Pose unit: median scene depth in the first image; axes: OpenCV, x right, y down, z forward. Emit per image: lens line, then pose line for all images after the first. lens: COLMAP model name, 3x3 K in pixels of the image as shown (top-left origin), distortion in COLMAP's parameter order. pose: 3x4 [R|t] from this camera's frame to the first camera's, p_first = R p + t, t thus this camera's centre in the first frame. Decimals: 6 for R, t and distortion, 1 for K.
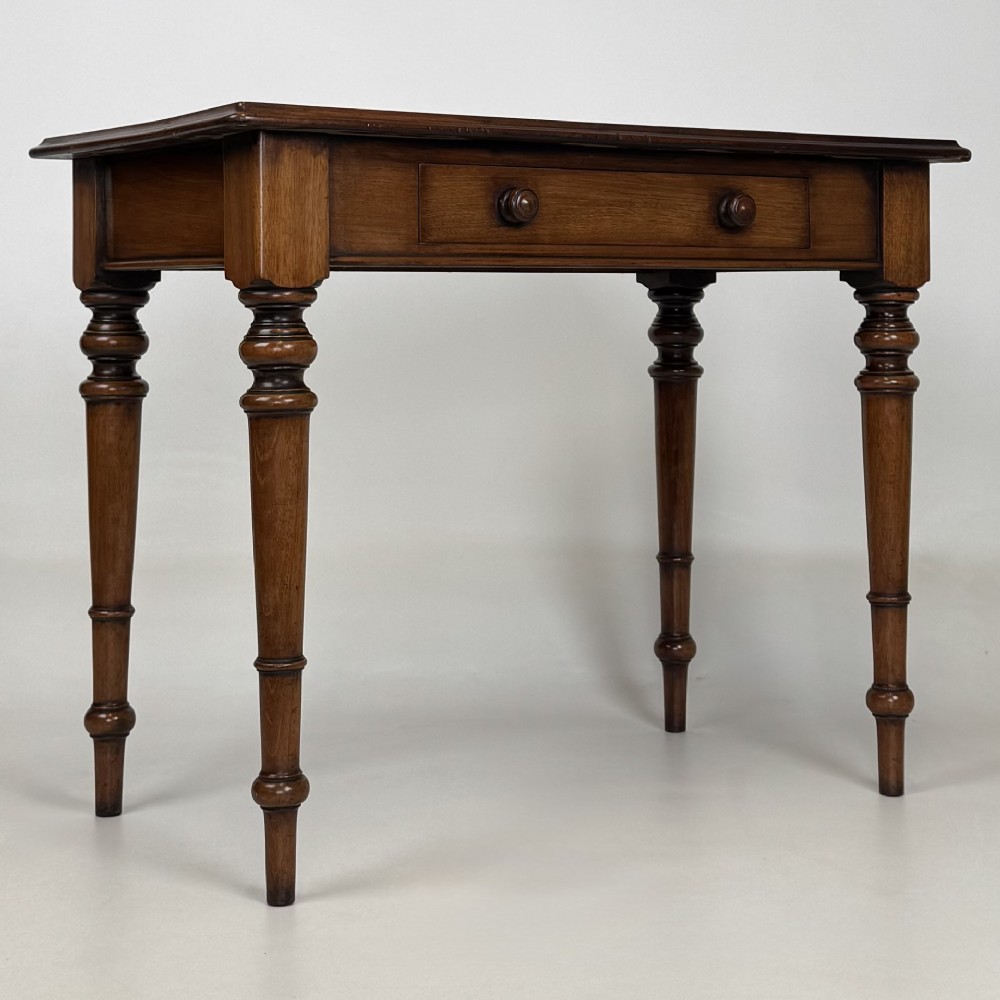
lens RADIAL K [[1936.8, 0, 495.1], [0, 1936.8, 360.1], [0, 0, 1]] dist [0.100322, -0.078919]
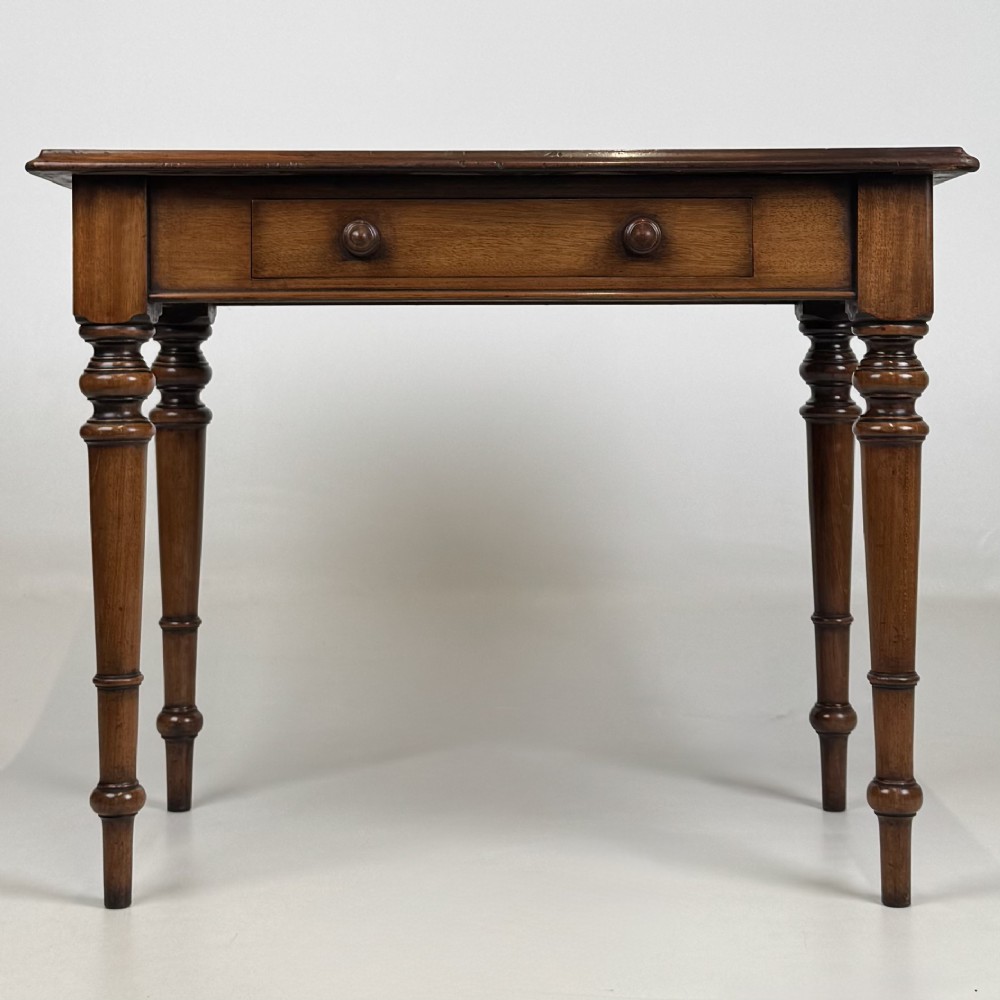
lens RADIAL K [[1936.8, 0, 495.1], [0, 1936.8, 360.1], [0, 0, 1]] dist [0.100322, -0.078919]
pose [[0.851122, 0.007277, -0.524918, 0.516751], [-0.015541, 0.999815, -0.011339, -0.006971], [0.524738, 0.017809, 0.851078, 0.173646]]
